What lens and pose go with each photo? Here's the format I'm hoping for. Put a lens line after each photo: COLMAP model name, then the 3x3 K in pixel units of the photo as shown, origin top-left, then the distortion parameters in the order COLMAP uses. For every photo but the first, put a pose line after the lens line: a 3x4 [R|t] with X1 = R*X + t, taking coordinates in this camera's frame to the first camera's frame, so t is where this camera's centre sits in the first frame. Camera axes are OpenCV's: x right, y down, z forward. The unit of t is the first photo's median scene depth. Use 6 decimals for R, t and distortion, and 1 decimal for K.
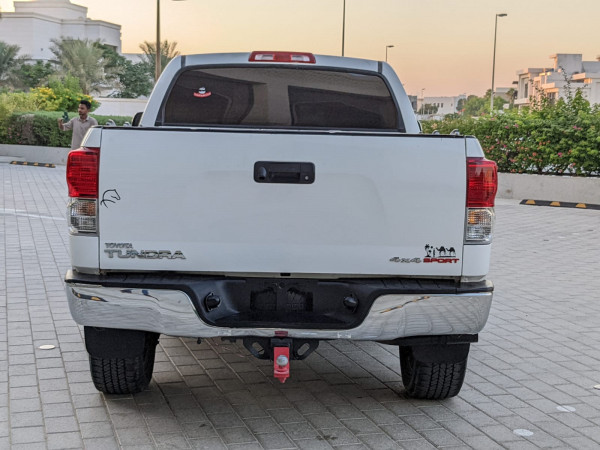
lens RADIAL K [[960.1, 0, 311.7], [0, 960.1, 226.0], [0, 0, 1]] dist [0.096104, -0.247358]
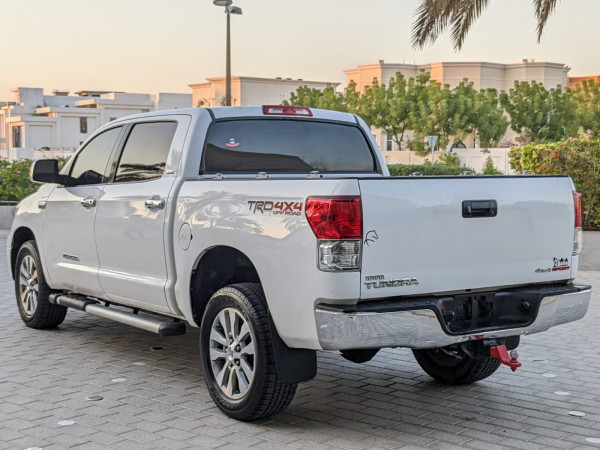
lens RADIAL K [[960.1, 0, 311.7], [0, 960.1, 226.0], [0, 0, 1]] dist [0.096104, -0.247358]
pose [[0.844947, -0.058984, 0.531587, -0.870556], [0.076682, 0.996992, -0.011260, -0.034943], [-0.529324, 0.050277, 0.846929, 0.042313]]
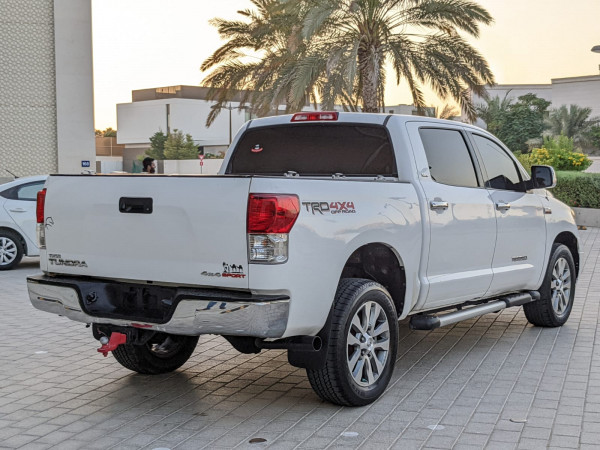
lens RADIAL K [[960.1, 0, 311.7], [0, 960.1, 226.0], [0, 0, 1]] dist [0.096104, -0.247358]
pose [[0.811813, 0.009372, -0.583842, 0.945233], [-0.046064, 0.997783, -0.048033, 0.026963], [0.582098, 0.065888, 0.810445, 0.043141]]
